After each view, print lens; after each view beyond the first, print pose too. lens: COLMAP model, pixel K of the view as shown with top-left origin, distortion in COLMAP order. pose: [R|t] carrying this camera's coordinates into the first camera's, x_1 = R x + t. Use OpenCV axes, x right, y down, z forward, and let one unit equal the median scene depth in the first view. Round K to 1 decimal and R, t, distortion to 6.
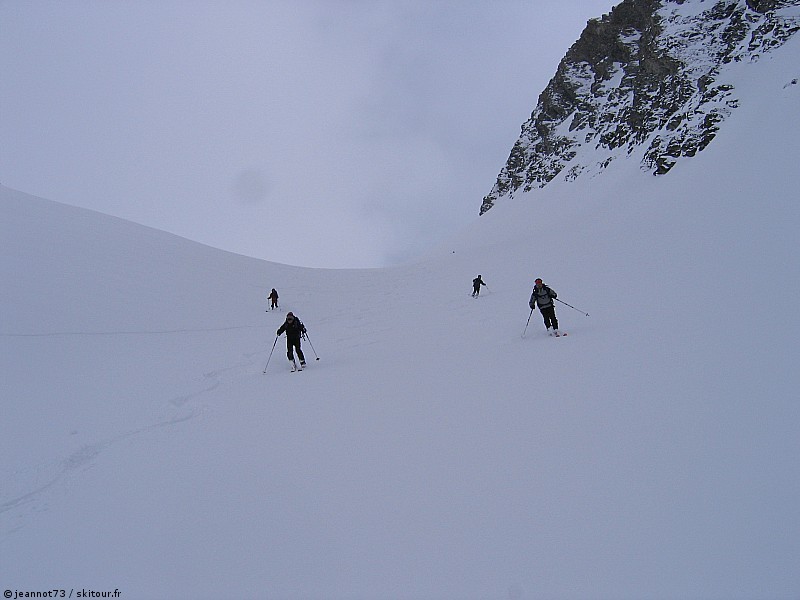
lens RADIAL K [[750.4, 0, 400.0], [0, 750.4, 300.1], [0, 0, 1]] dist [-0.092763, 0.009242]
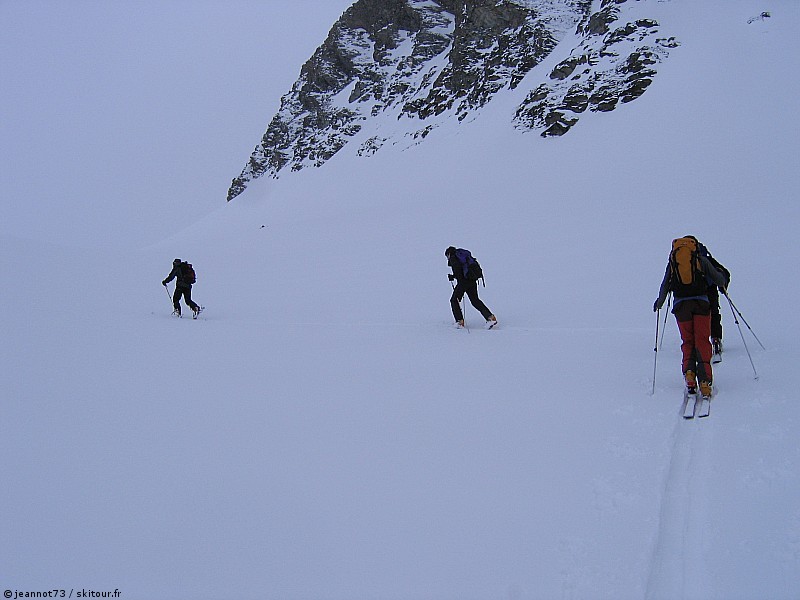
lens RADIAL K [[750.4, 0, 399.5], [0, 750.4, 299.0], [0, 0, 1]] dist [-0.092763, 0.009242]
pose [[0.930522, 0.020031, 0.365687, -0.024774], [-0.020128, 0.999791, -0.003547, -0.003248], [-0.365682, -0.004060, 0.930731, 0.203120]]
